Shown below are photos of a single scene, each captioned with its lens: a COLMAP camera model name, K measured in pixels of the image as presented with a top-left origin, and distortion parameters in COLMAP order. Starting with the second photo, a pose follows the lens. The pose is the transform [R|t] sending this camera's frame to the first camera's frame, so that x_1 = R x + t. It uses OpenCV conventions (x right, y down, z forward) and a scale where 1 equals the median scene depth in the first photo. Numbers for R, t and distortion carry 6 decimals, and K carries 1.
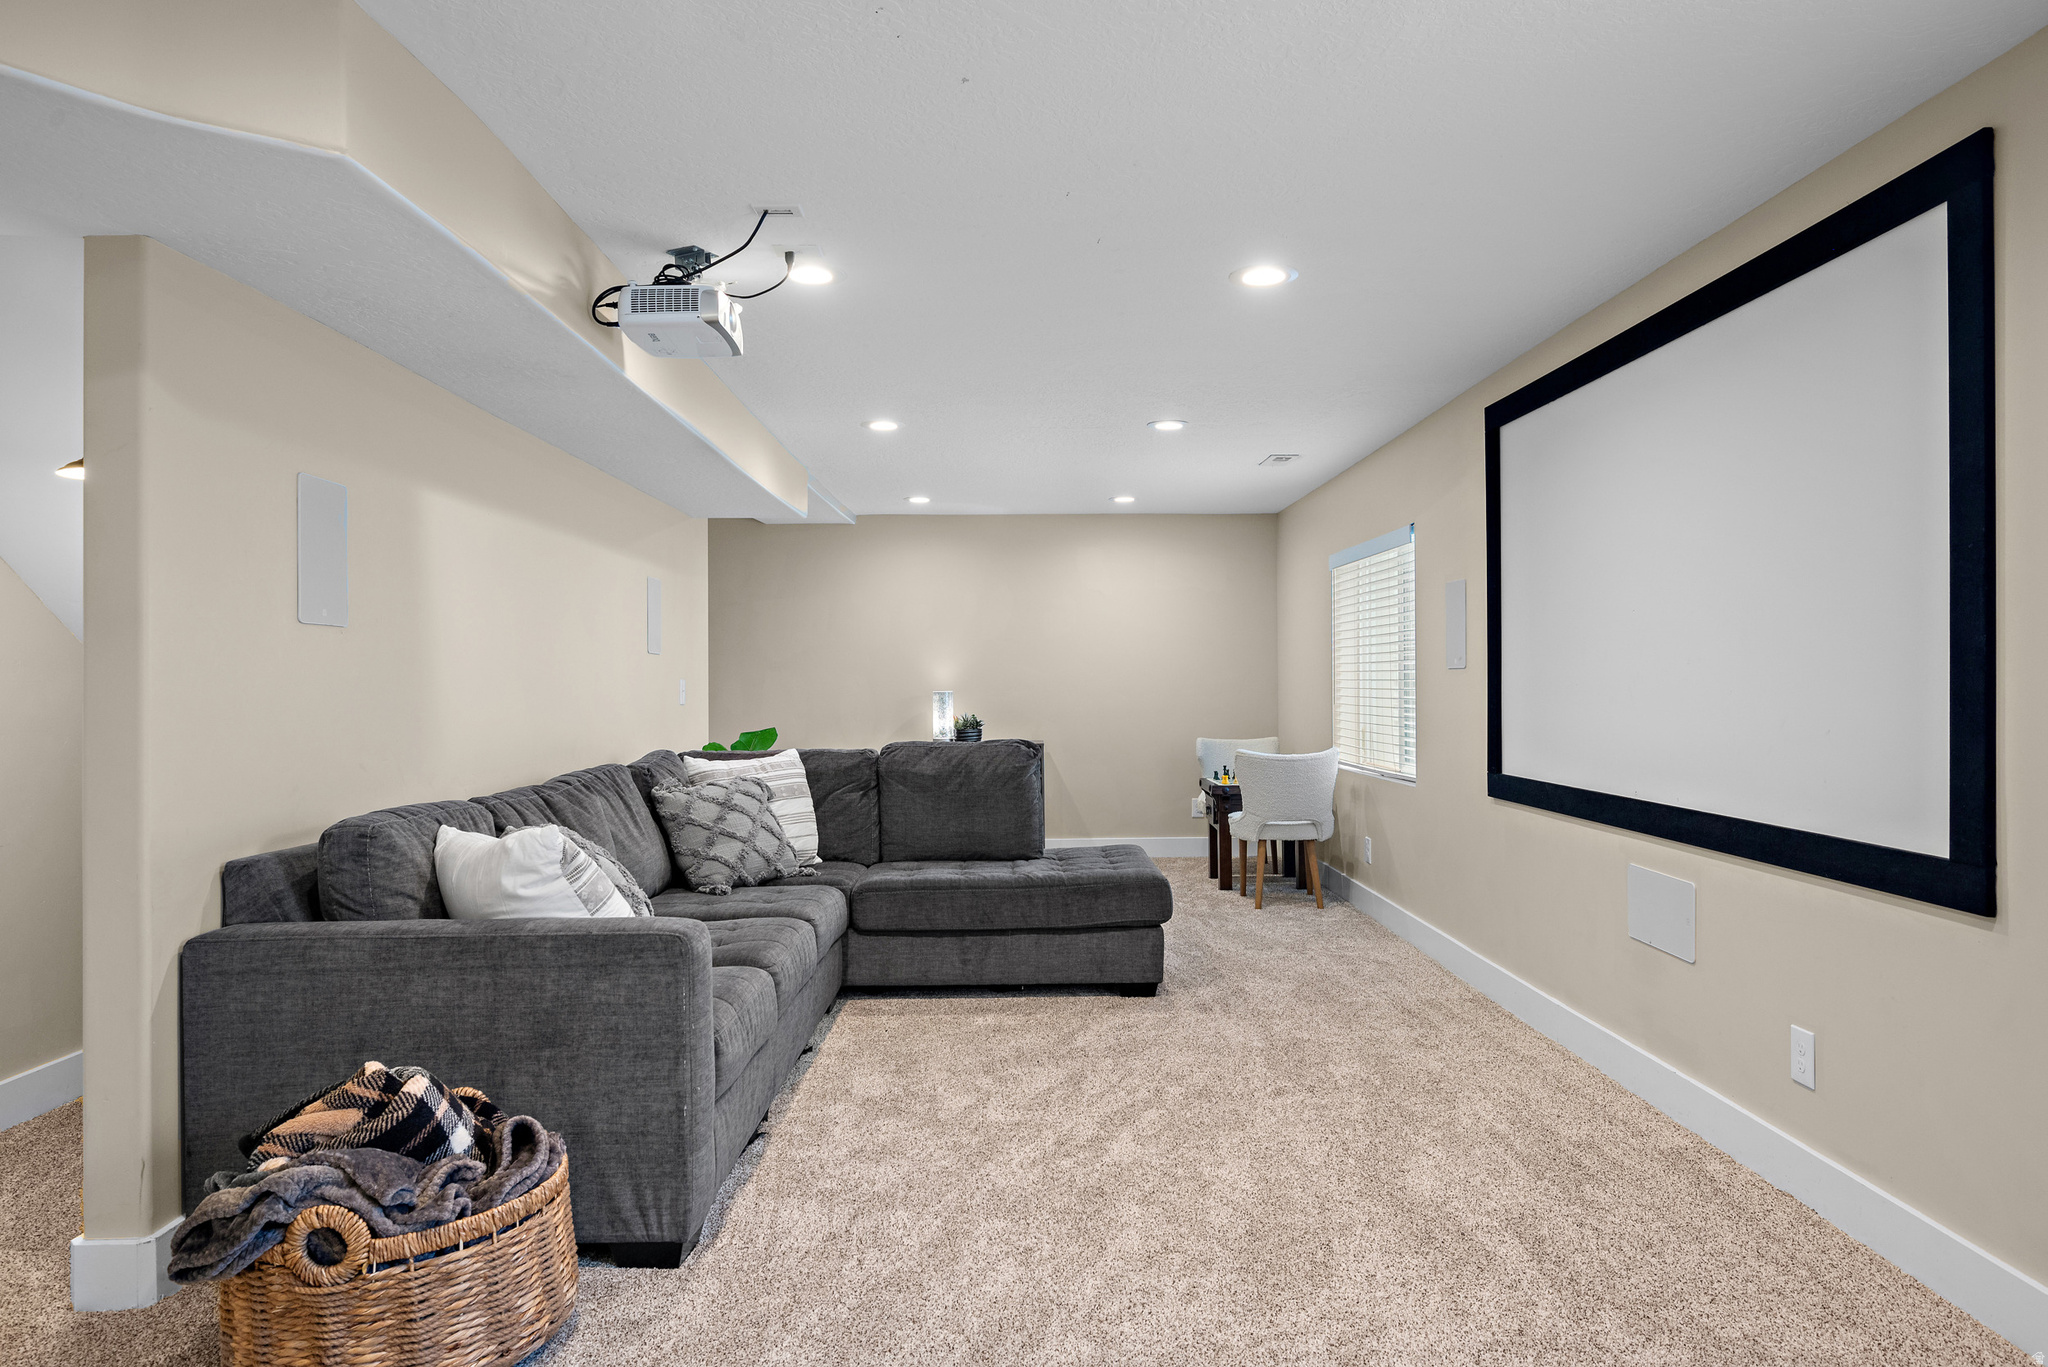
lens RADIAL K [[1317.1, 0, 1024.8], [0, 1317.1, 678.8], [0, 0, 1]] dist [-0.000603, 0.000094]
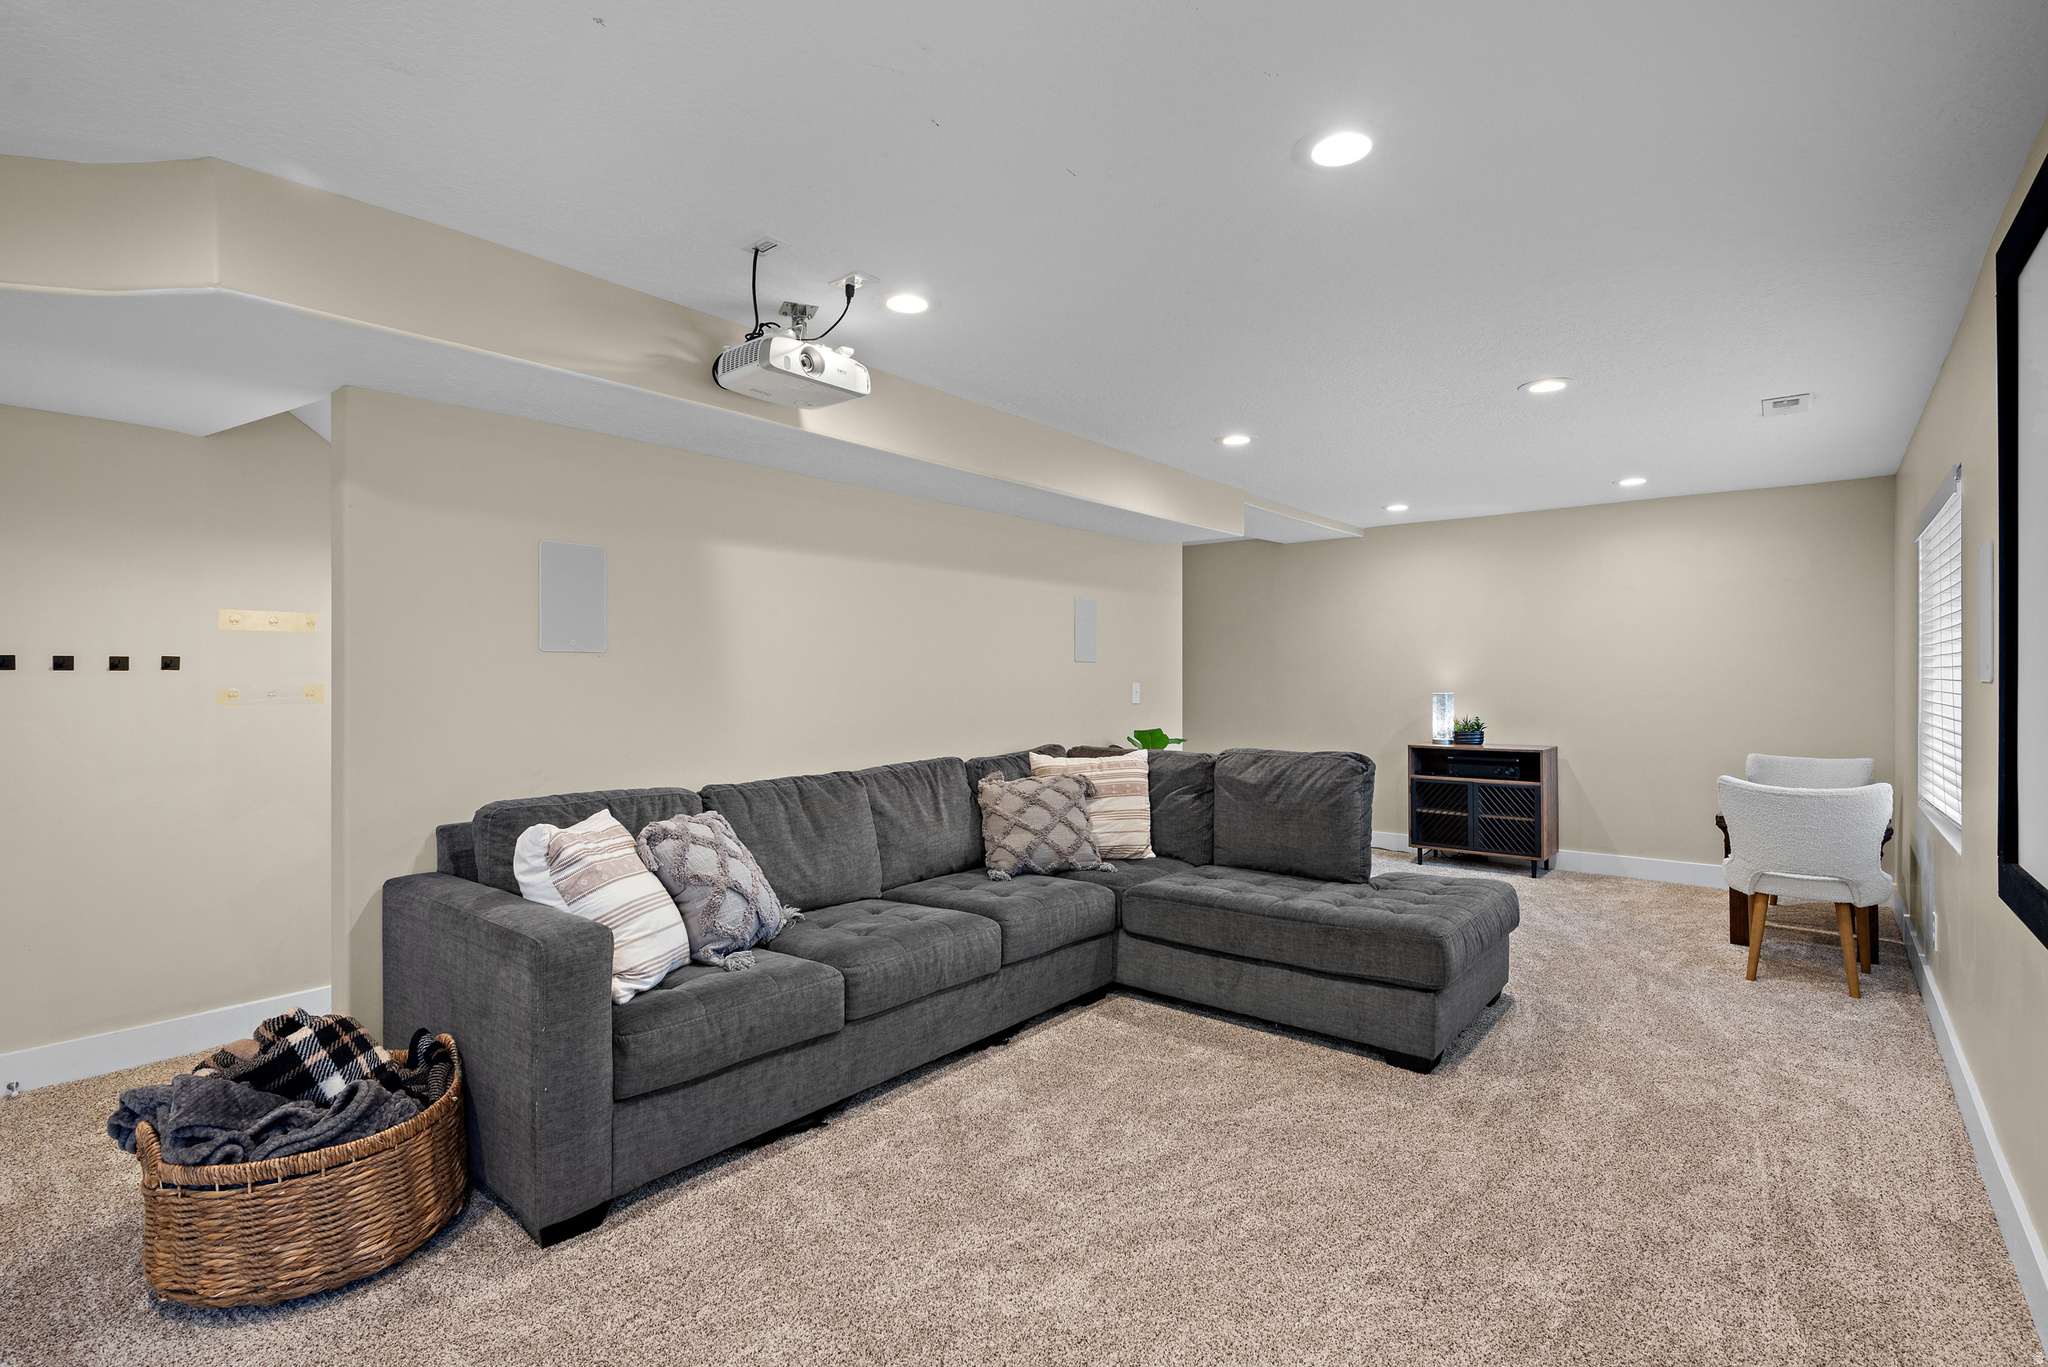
lens RADIAL K [[962.8, 0, 1017.6], [0, 962.8, 680.7], [0, 0, 1]] dist [-0.001507, 0.000958]
pose [[0.751400, 0.008211, -0.659796, 0.307001], [-0.000224, 0.999926, 0.012188, -0.015526], [0.659847, -0.009011, 0.751346, 0.376485]]
